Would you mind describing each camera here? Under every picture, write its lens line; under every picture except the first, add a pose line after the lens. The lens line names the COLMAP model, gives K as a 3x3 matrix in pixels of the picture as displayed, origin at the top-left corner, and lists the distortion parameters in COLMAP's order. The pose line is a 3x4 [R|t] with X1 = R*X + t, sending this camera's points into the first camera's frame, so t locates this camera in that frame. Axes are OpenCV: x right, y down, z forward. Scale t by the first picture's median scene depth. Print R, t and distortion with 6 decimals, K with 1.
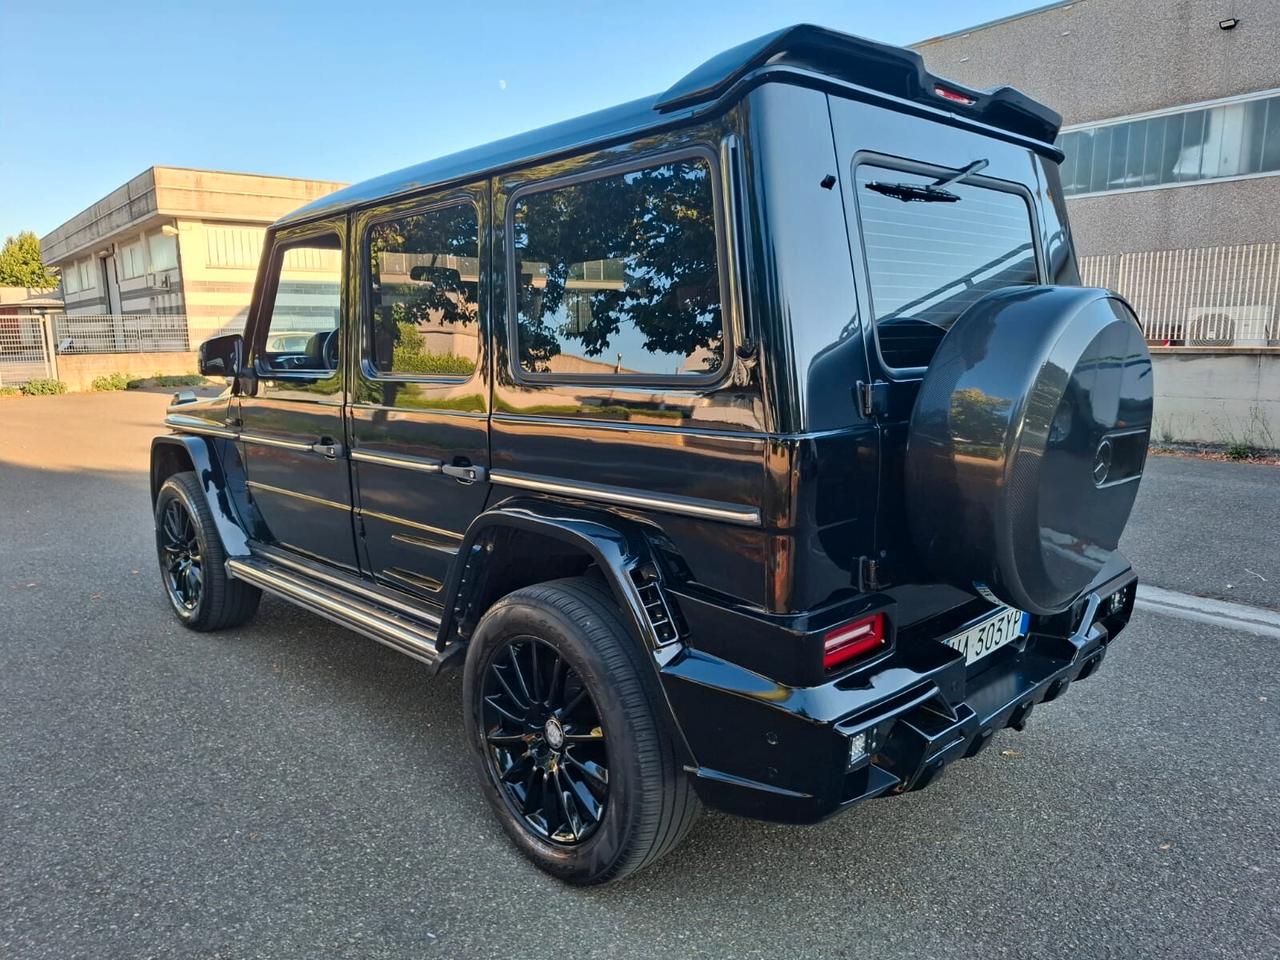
lens RADIAL K [[900.1, 0, 638.5], [0, 900.1, 454.6], [0, 0, 1]] dist [0.048272, -0.062753]
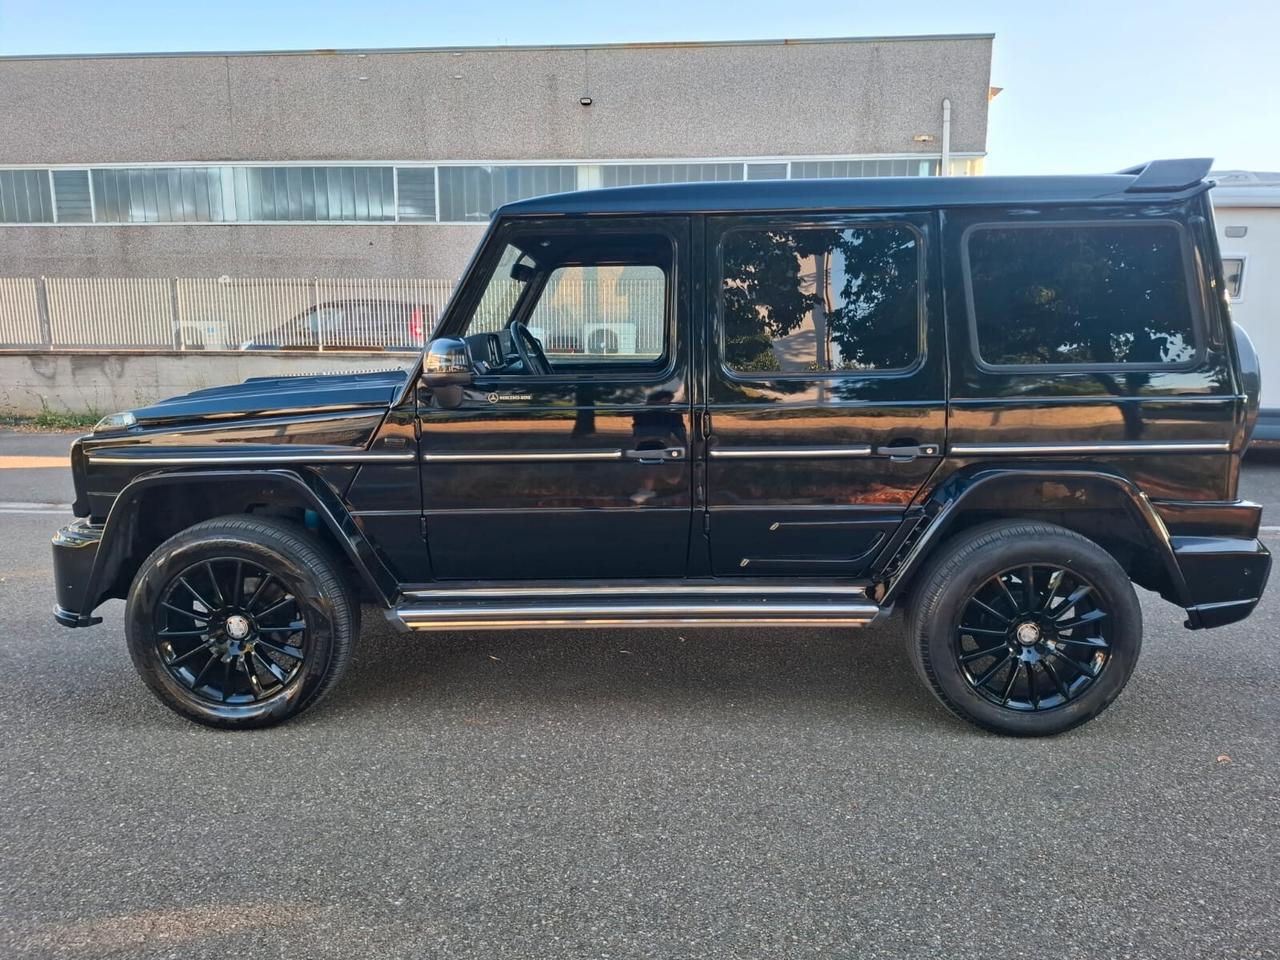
lens RADIAL K [[900.1, 0, 638.5], [0, 900.1, 454.6], [0, 0, 1]] dist [0.048272, -0.062753]
pose [[0.692349, -0.076660, 0.717479, -0.781850], [0.082983, 0.996202, 0.026365, -0.022027], [-0.716775, 0.041285, 0.696081, 0.251813]]
